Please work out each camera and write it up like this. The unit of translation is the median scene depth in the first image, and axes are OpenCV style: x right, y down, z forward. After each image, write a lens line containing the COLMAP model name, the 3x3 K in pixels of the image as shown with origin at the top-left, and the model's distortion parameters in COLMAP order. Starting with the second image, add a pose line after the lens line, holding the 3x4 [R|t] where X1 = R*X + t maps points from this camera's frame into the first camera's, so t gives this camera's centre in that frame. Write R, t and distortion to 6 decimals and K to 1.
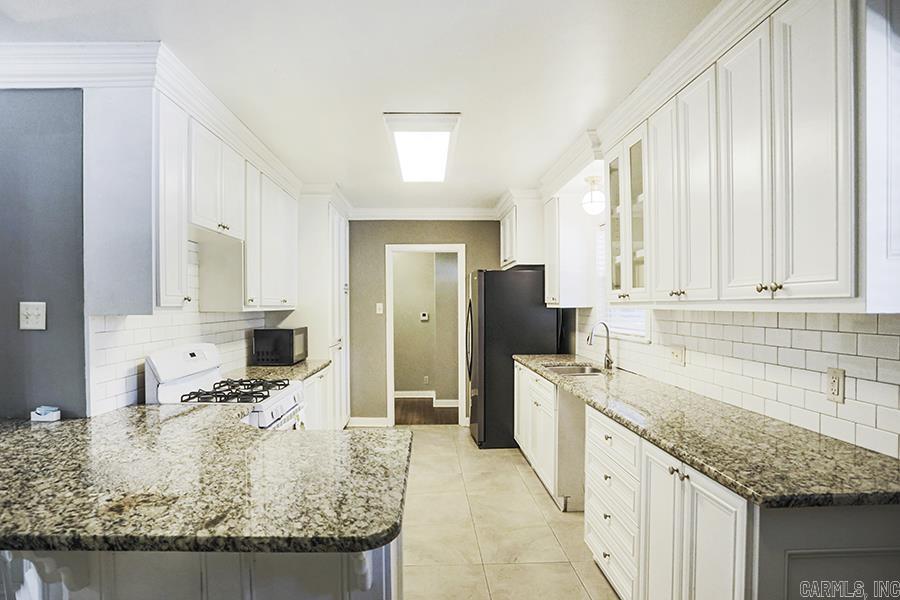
lens RADIAL K [[459.8, 0, 446.9], [0, 459.8, 309.8], [0, 0, 1]] dist [-0.047671, 0.006687]
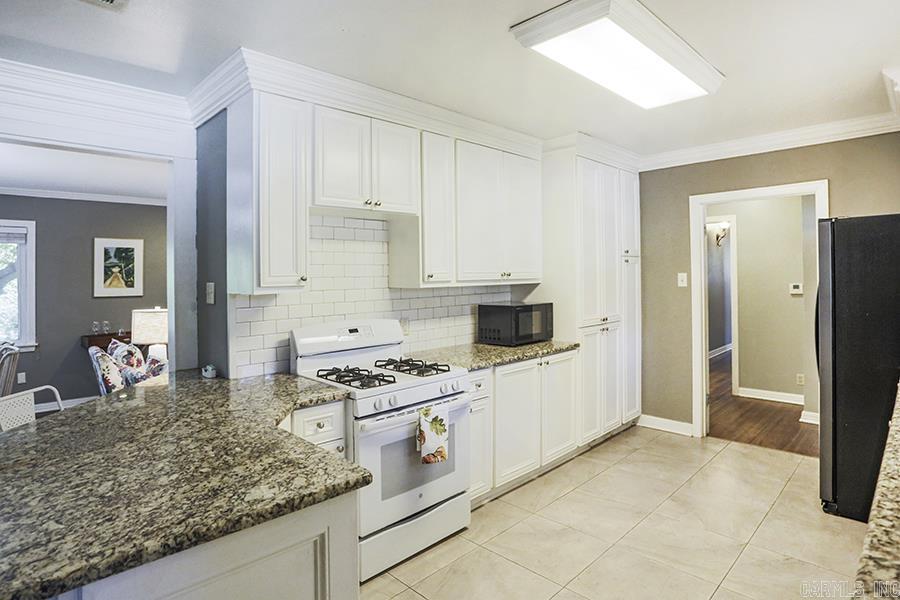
lens RADIAL K [[459.8, 0, 497.3], [0, 459.8, 265.9], [0, 0, 1]] dist [-0.047671, 0.006687]
pose [[0.674353, -0.020904, -0.738113, 0.309920], [0.006292, 0.999726, -0.022564, -0.016385], [0.738383, 0.010571, 0.674299, 0.378695]]
